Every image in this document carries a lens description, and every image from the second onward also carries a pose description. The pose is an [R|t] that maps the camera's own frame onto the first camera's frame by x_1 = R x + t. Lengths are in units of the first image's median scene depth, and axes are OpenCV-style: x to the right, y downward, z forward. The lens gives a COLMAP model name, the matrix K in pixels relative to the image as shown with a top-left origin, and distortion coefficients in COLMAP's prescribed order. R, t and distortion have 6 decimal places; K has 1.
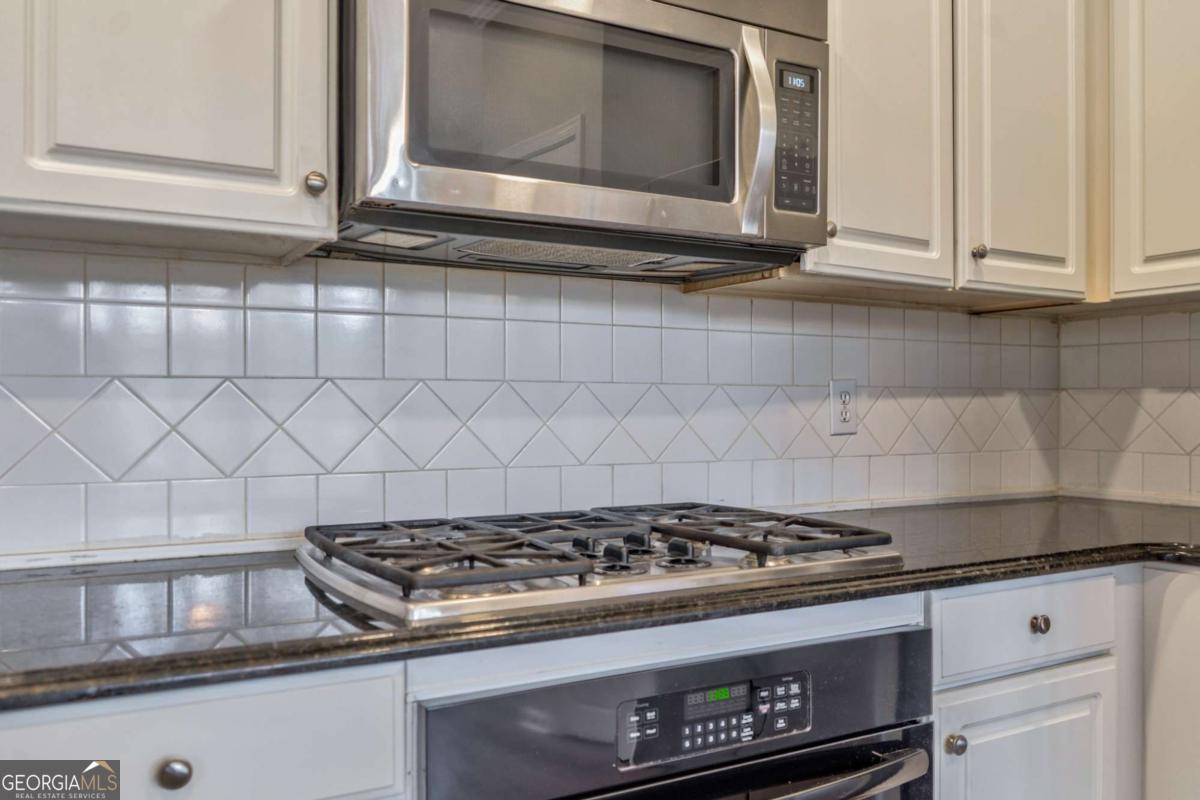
lens RADIAL K [[979.8, 0, 600.0], [0, 979.8, 400.0], [0, 0, 1]] dist [-0.008605, -0.000201]
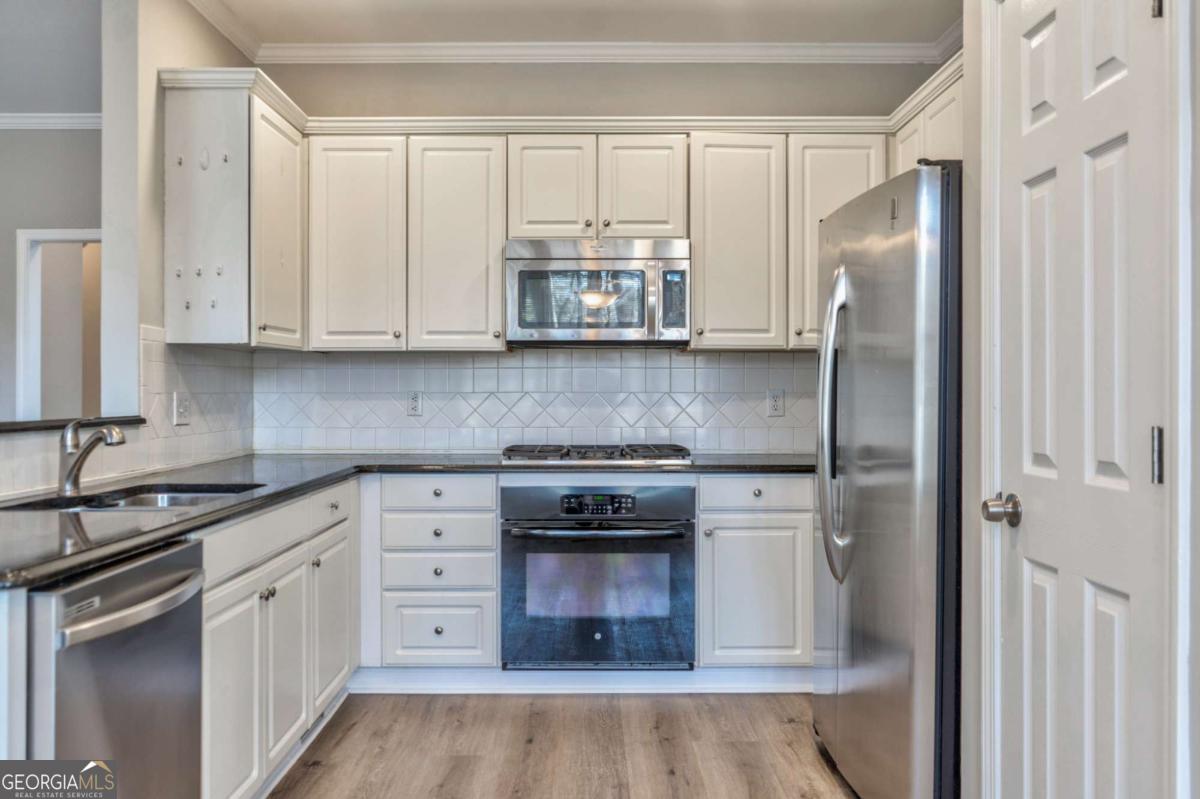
lens RADIAL K [[982.3, 0, 570.9], [0, 982.3, 395.9], [0, 0, 1]] dist [-0.017066, -0.002865]
pose [[0.864309, 0.002140, -0.502956, 1.544792], [0.004831, 0.999909, 0.012557, -0.059417], [0.502938, -0.013283, 0.864221, -1.659962]]
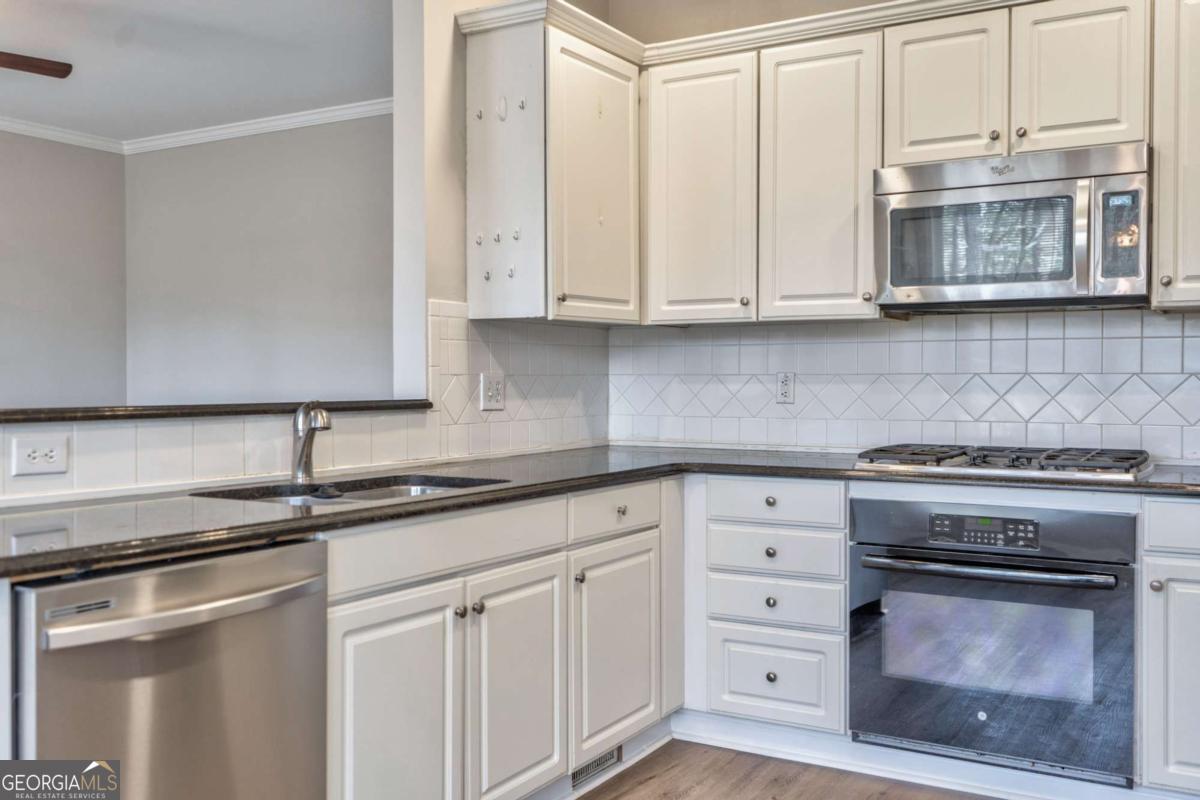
lens RADIAL K [[1115.8, 0, 600.0], [0, 1115.8, 400.0], [0, 0, 1]] dist [0.004545, -0.003882]
pose [[0.482854, 0.017541, -0.875525, 1.819276], [0.009424, 0.999637, 0.025225, -0.042283], [0.875650, -0.020431, 0.482513, -0.924451]]
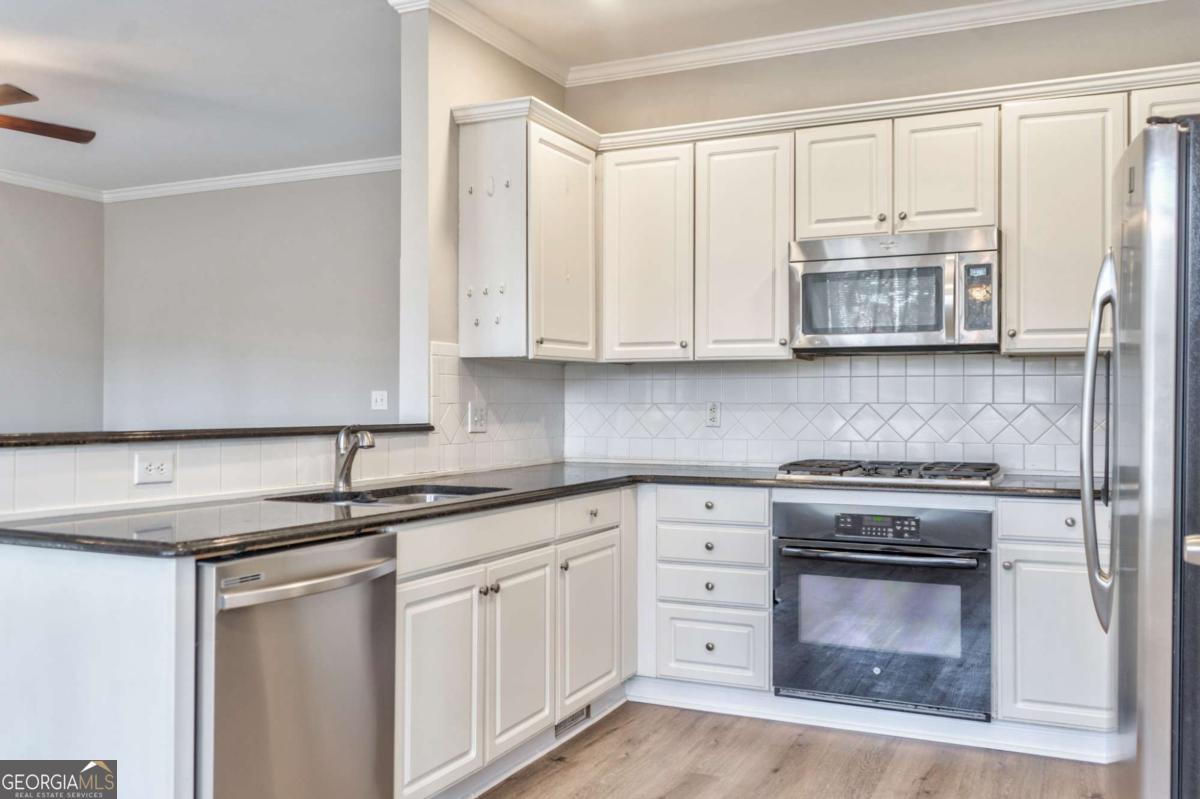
lens RADIAL K [[1047.2, 0, 585.2], [0, 1047.2, 404.4], [0, 0, 1]] dist [-0.005733, 0.003465]
pose [[0.560403, 0.001765, -0.828219, 2.063547], [0.006698, 0.999955, 0.006662, -0.053510], [0.828193, -0.009281, 0.560366, -1.337050]]
